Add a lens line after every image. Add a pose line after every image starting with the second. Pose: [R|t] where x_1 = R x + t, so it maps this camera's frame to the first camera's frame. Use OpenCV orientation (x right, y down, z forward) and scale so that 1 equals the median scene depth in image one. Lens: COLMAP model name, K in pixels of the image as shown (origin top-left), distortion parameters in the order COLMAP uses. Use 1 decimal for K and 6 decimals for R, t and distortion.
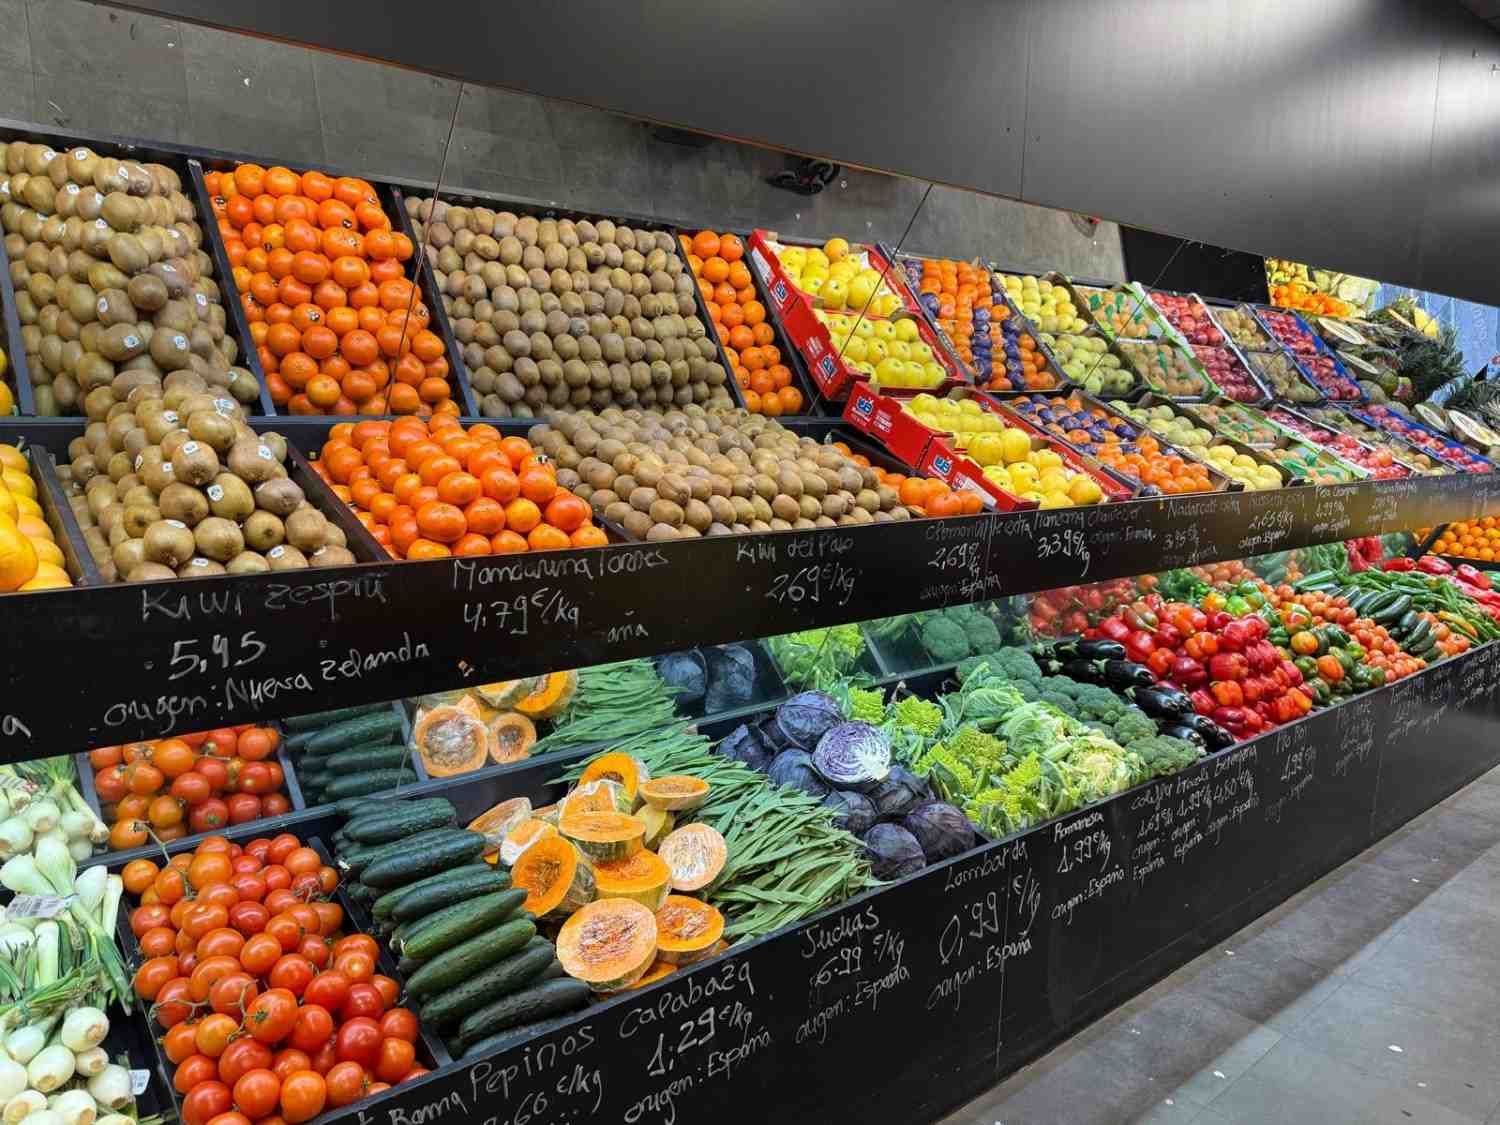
lens RADIAL K [[1057.0, 0, 751.5], [0, 1057.0, 558.6], [0, 0, 1]] dist [0.028264, -0.024296]
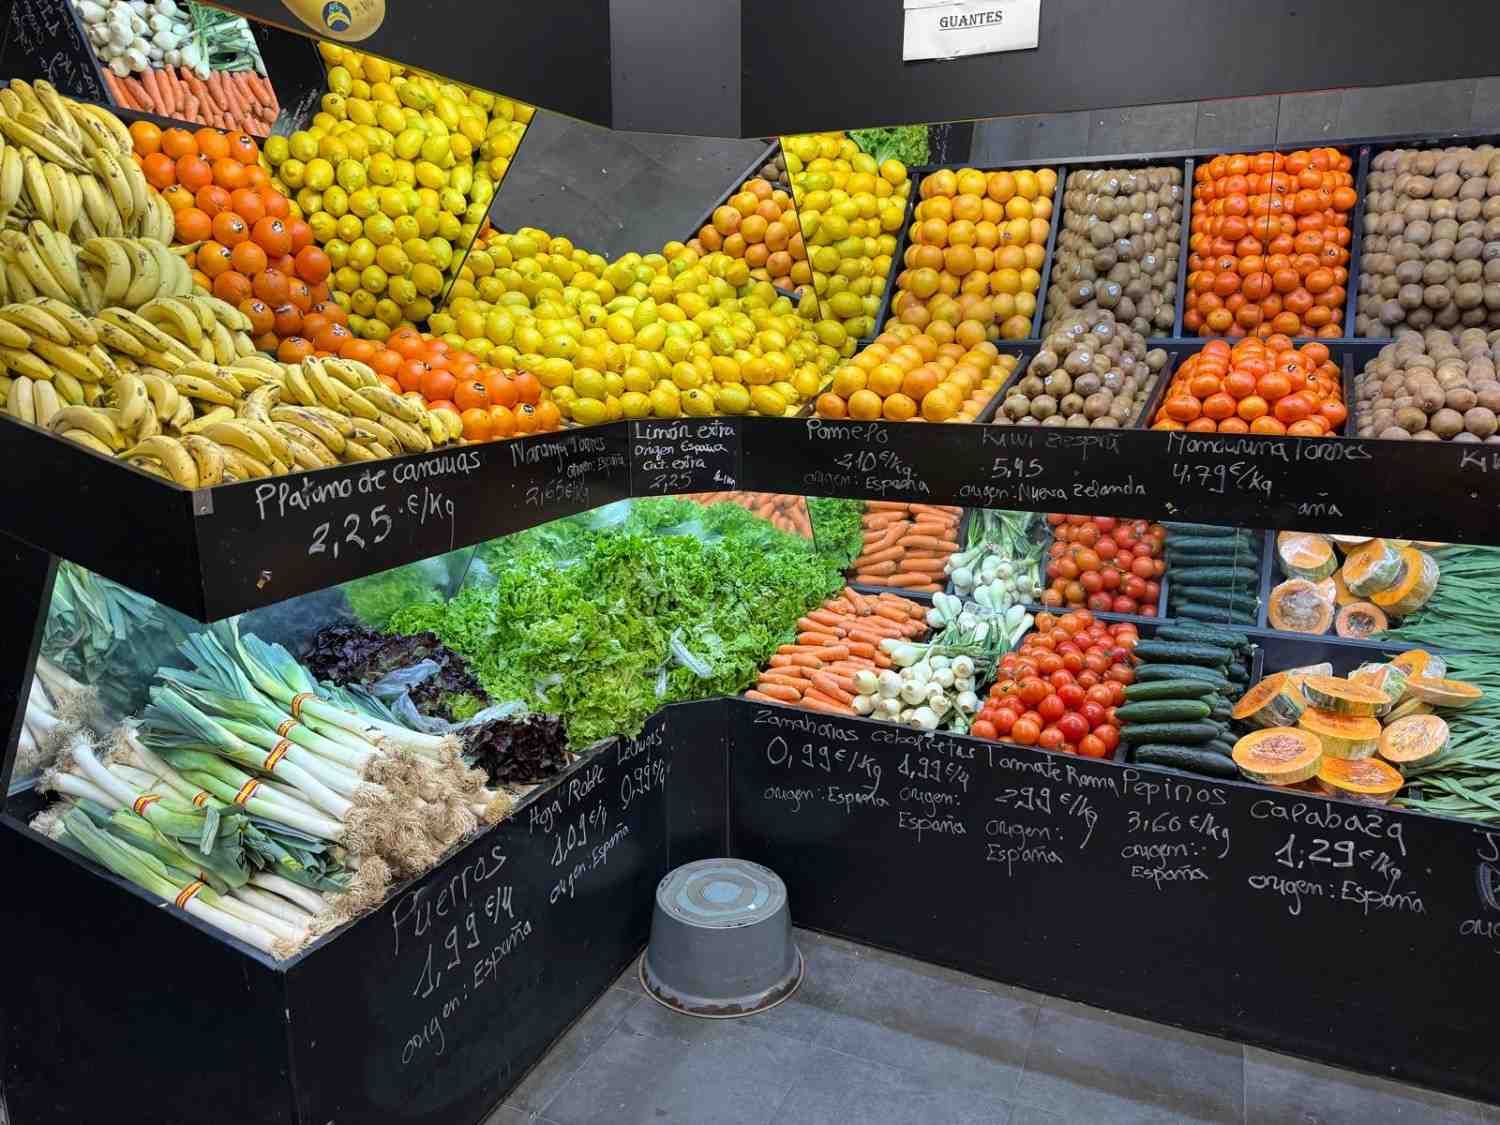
lens RADIAL K [[1057.0, 0, 757.7], [0, 1057.0, 567.1], [0, 0, 1]] dist [0.028264, -0.024296]
pose [[0.413080, 0.179722, -0.892785, 0.739594], [-0.127691, 0.982080, 0.138617, 0.047967], [0.901698, 0.056740, 0.428627, -0.123633]]
